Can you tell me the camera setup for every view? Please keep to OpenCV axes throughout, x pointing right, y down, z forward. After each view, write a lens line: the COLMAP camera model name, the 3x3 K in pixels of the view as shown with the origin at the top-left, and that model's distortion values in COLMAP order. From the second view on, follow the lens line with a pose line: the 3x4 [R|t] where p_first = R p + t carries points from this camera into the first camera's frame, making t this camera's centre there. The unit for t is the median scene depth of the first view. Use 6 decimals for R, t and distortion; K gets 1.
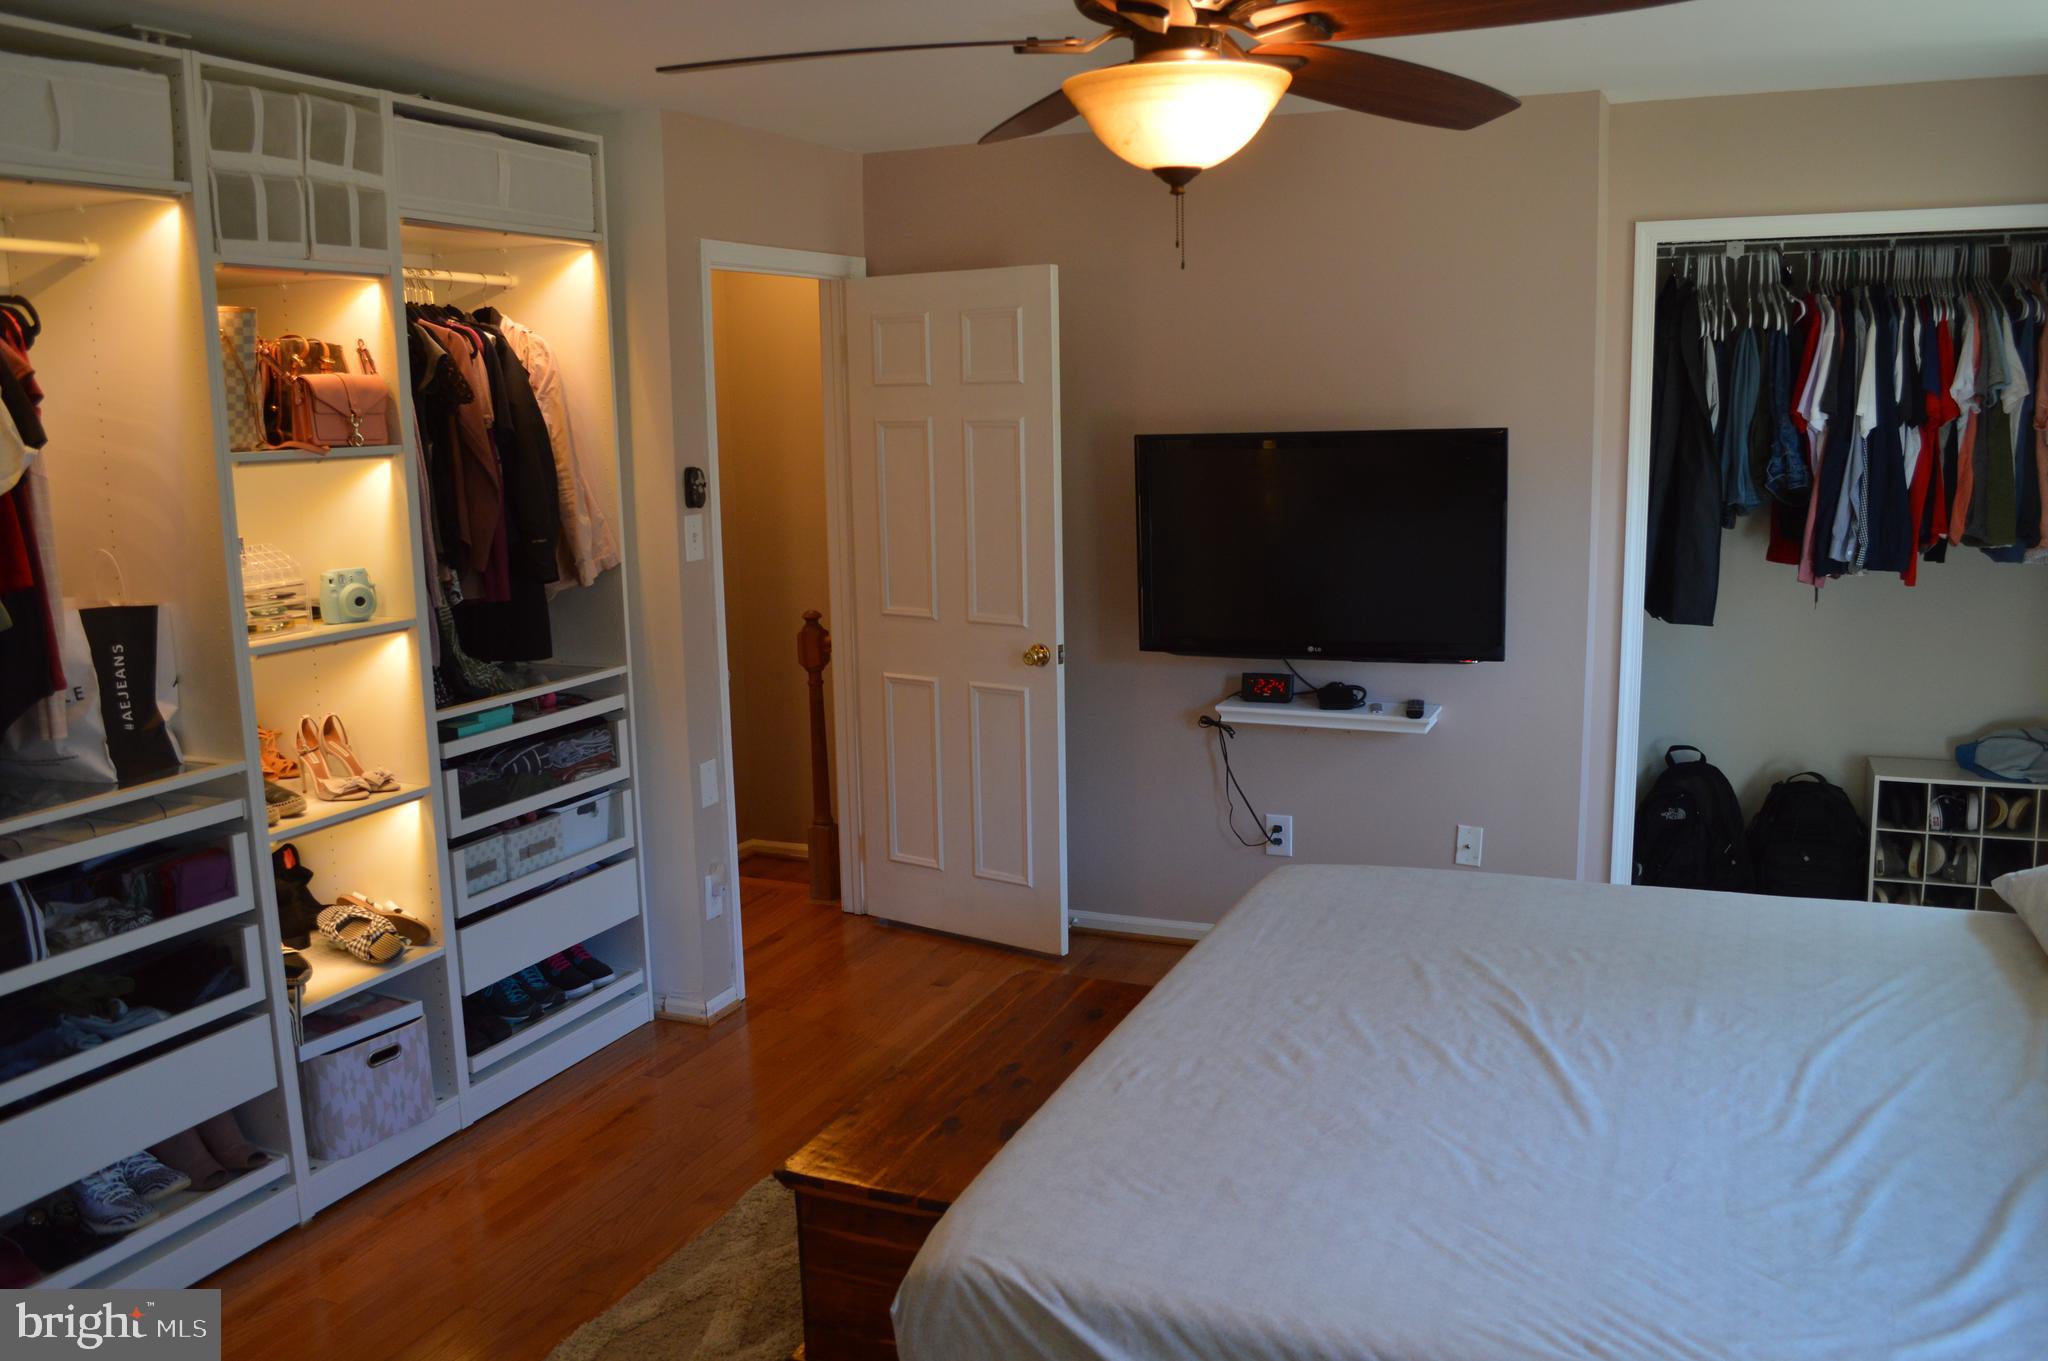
lens RADIAL K [[1637.3, 0, 1024.0], [0, 1637.3, 680.5], [0, 0, 1]] dist [-0.079582, 0.008047]
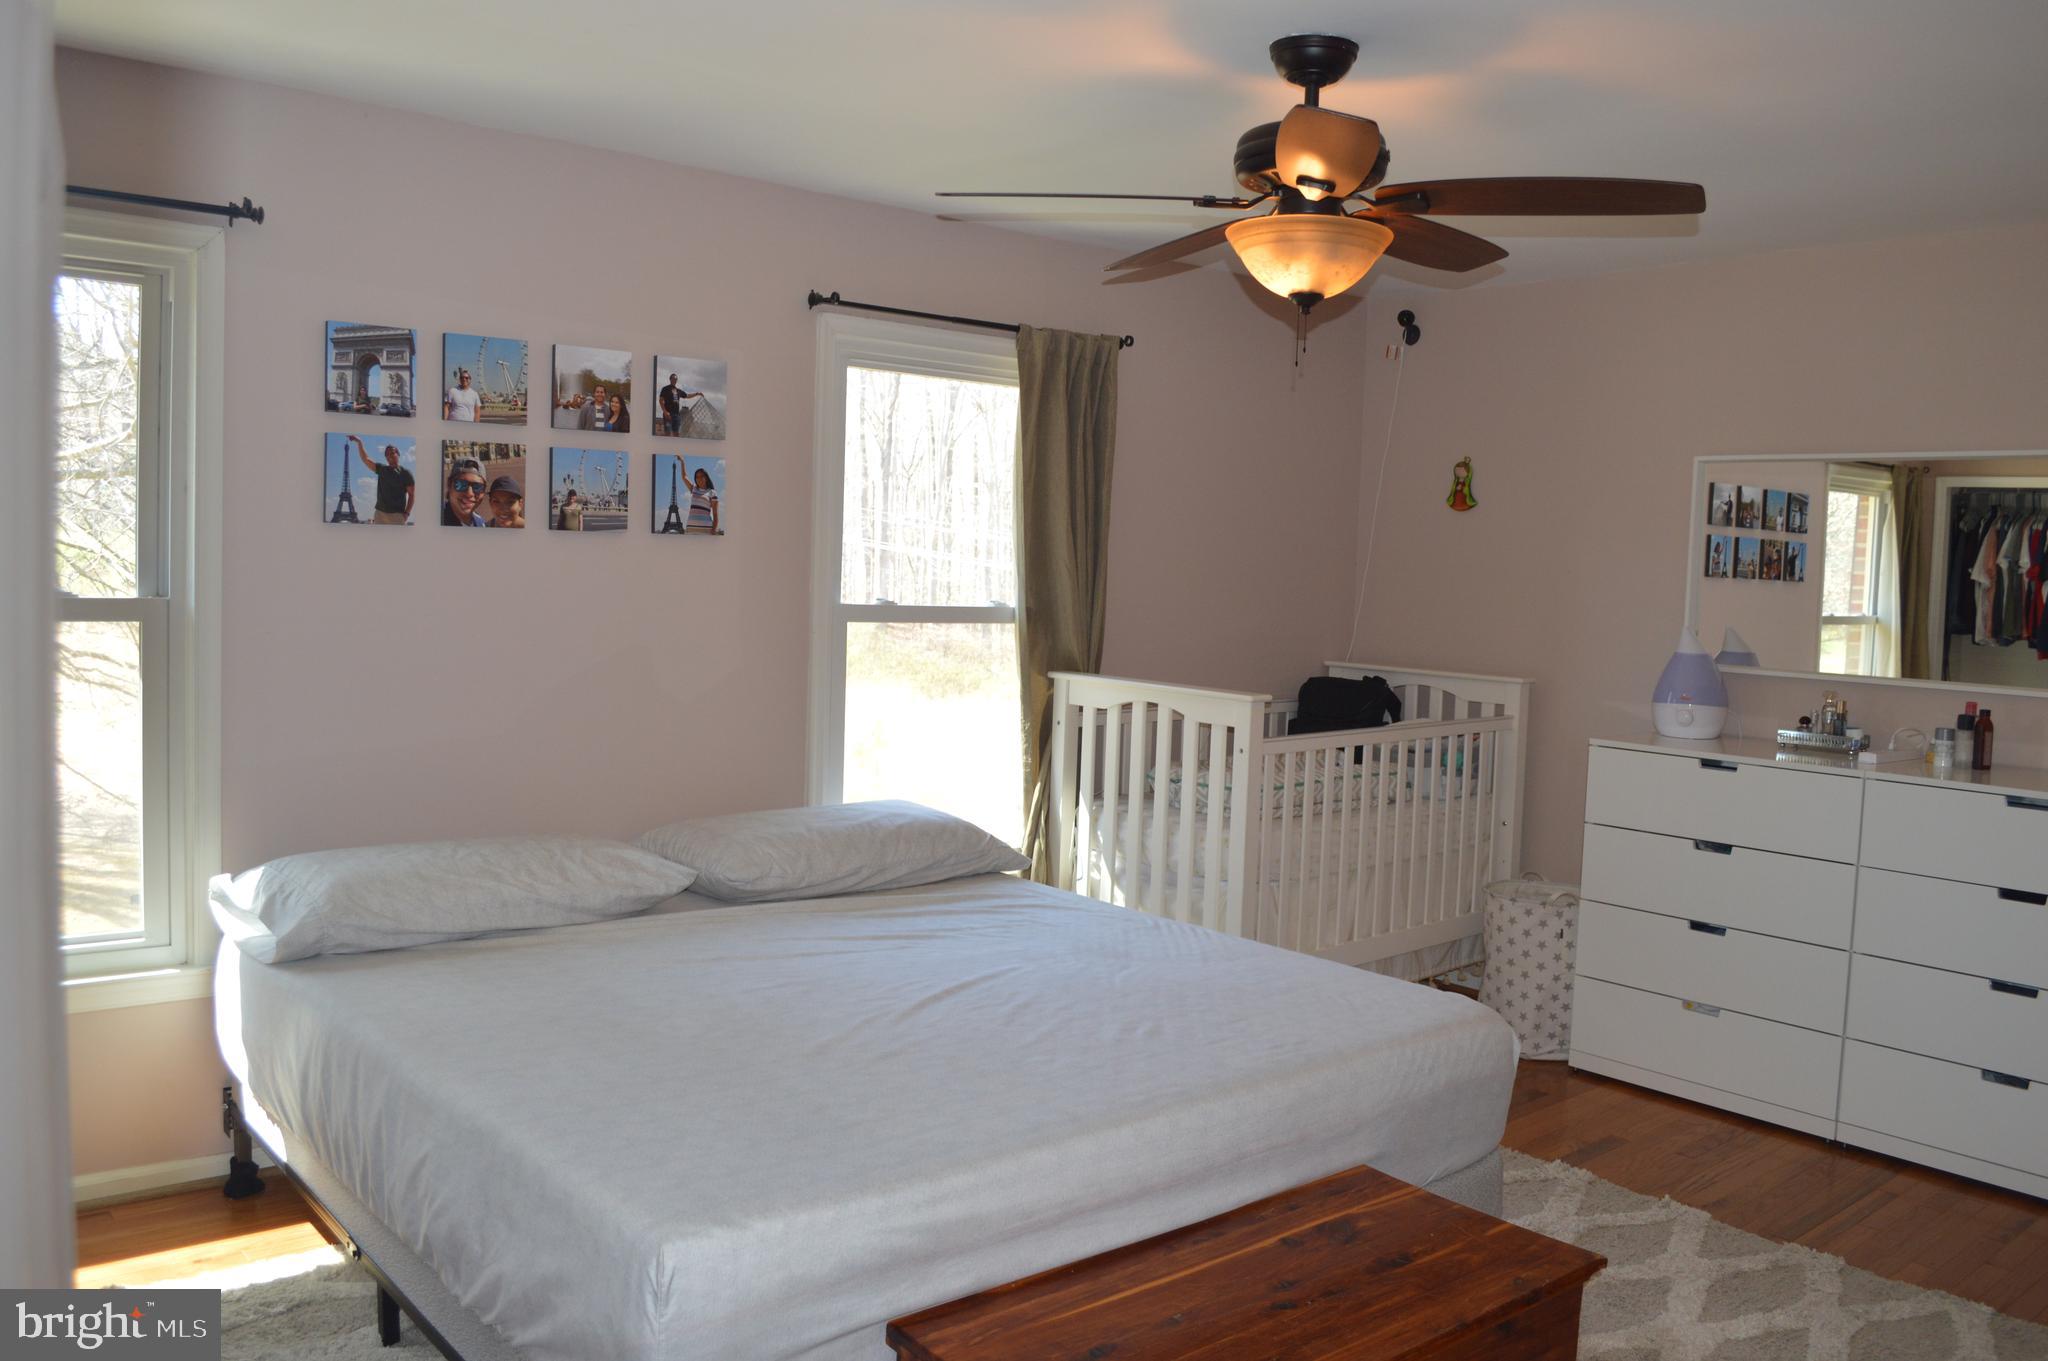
lens RADIAL K [[1637.3, 0, 1024.0], [0, 1637.3, 680.5], [0, 0, 1]] dist [-0.079582, 0.008047]
pose [[-0.896701, -0.038687, 0.440943, -0.257861], [0.060171, 0.976273, 0.208018, -0.246695], [-0.438528, 0.213062, -0.873097, 1.972212]]
